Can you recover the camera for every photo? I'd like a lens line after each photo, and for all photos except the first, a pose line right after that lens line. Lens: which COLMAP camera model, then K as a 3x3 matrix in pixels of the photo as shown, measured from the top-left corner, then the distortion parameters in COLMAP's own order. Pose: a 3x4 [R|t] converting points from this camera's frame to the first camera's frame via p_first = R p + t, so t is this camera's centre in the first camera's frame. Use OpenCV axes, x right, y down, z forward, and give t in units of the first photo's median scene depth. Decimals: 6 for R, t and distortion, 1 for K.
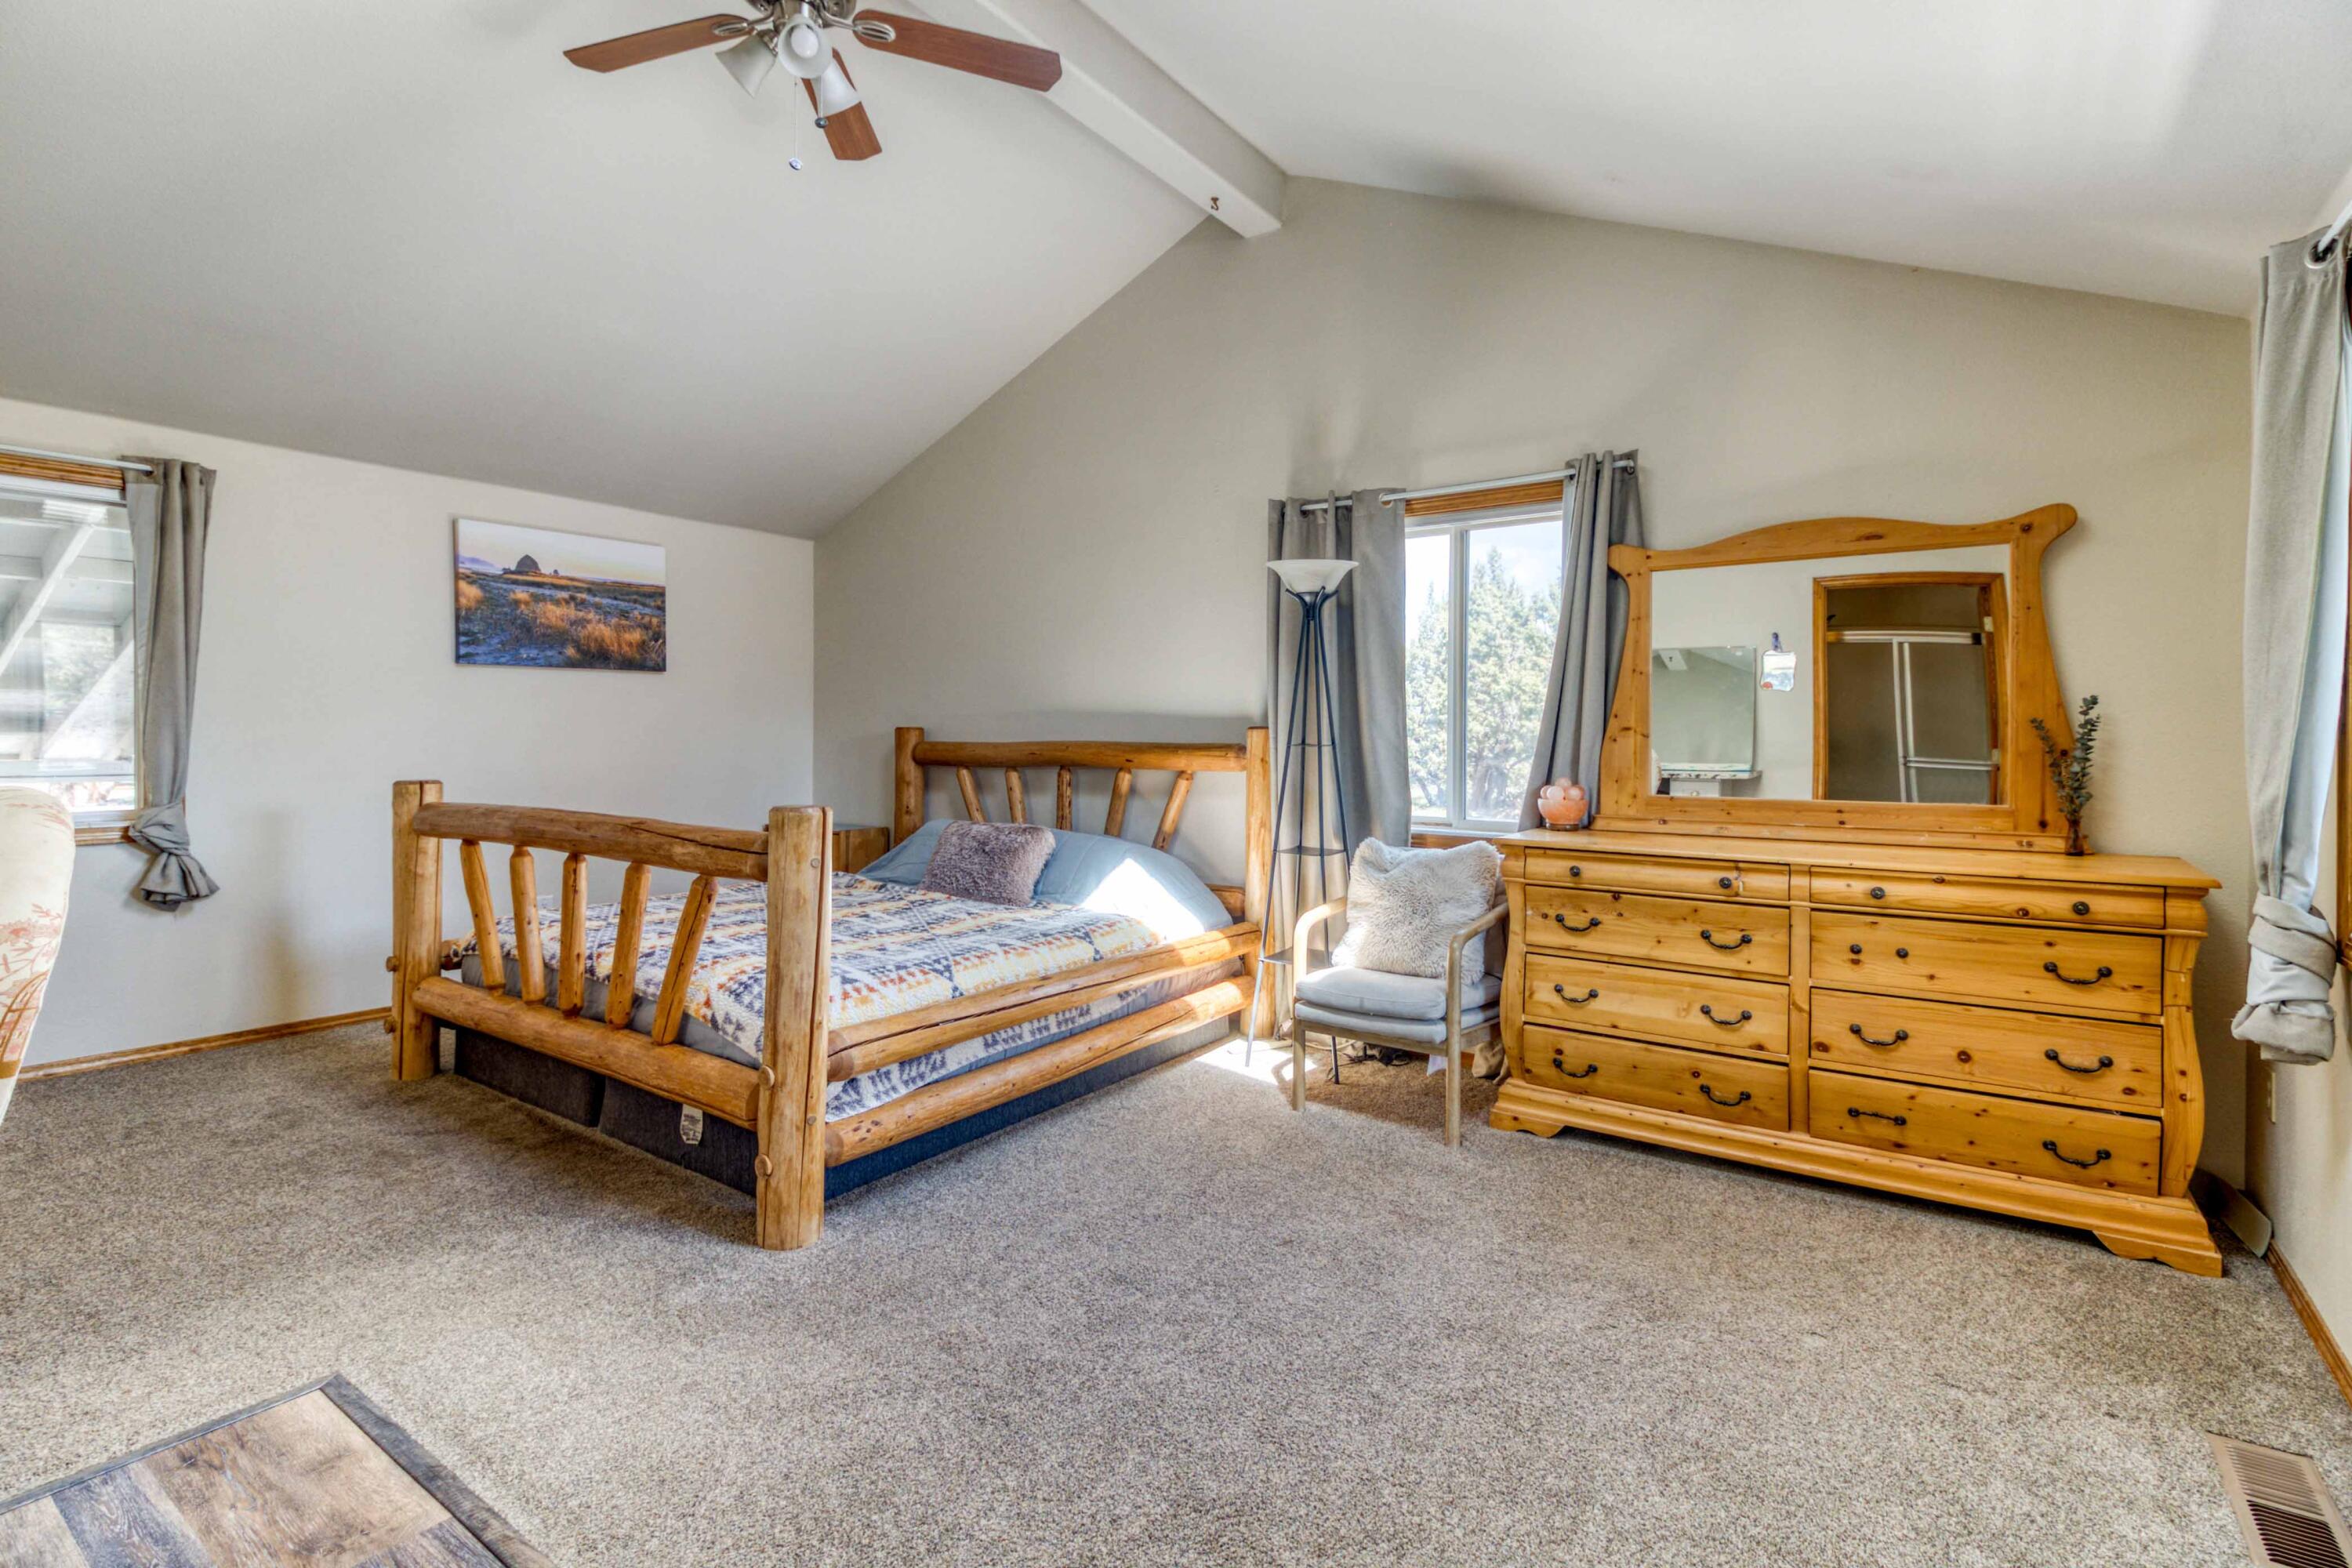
lens RADIAL K [[1125.4, 0, 1171.5], [0, 1125.4, 741.6], [0, 0, 1]] dist [0.000032, 0.000100]
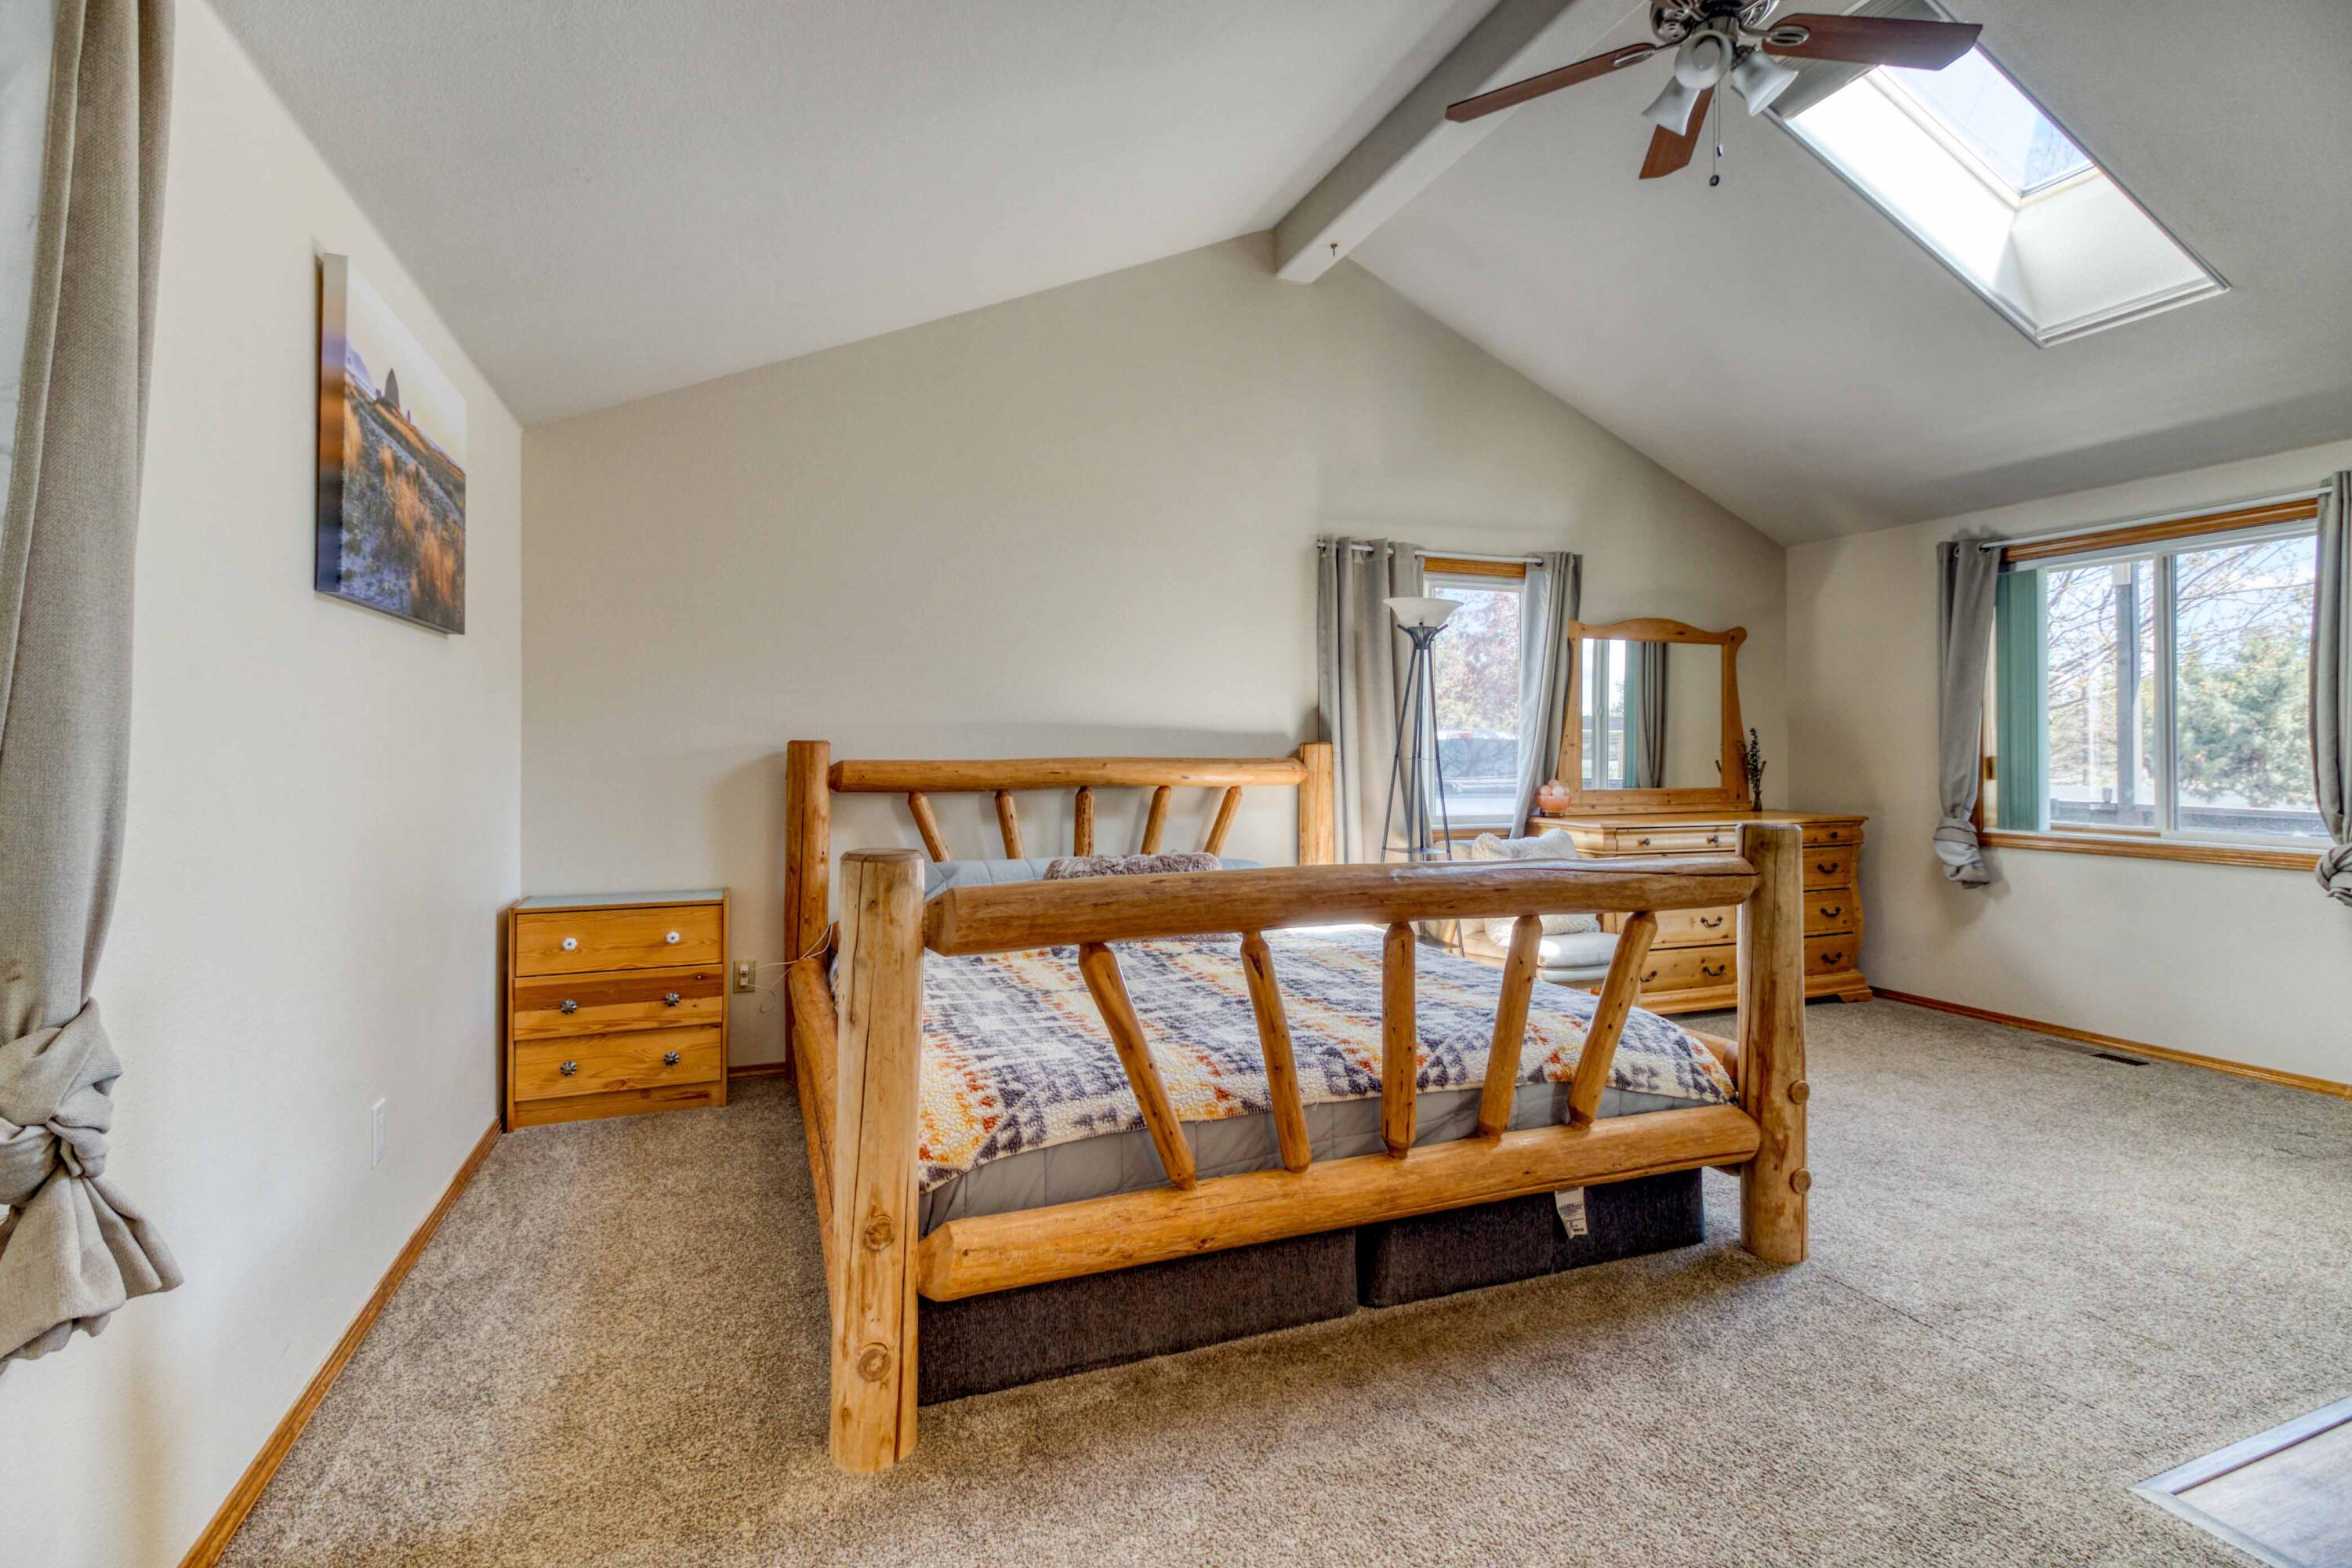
lens RADIAL K [[1085.4, 0, 1174.4], [0, 1085.4, 741.5], [0, 0, 1]] dist [0.015361, -0.011764]
pose [[0.548058, 0.000878, 0.836440, -1.169465], [0.003539, 0.999988, -0.003369, -0.013874], [-0.836433, 0.004806, 0.548049, 0.729165]]
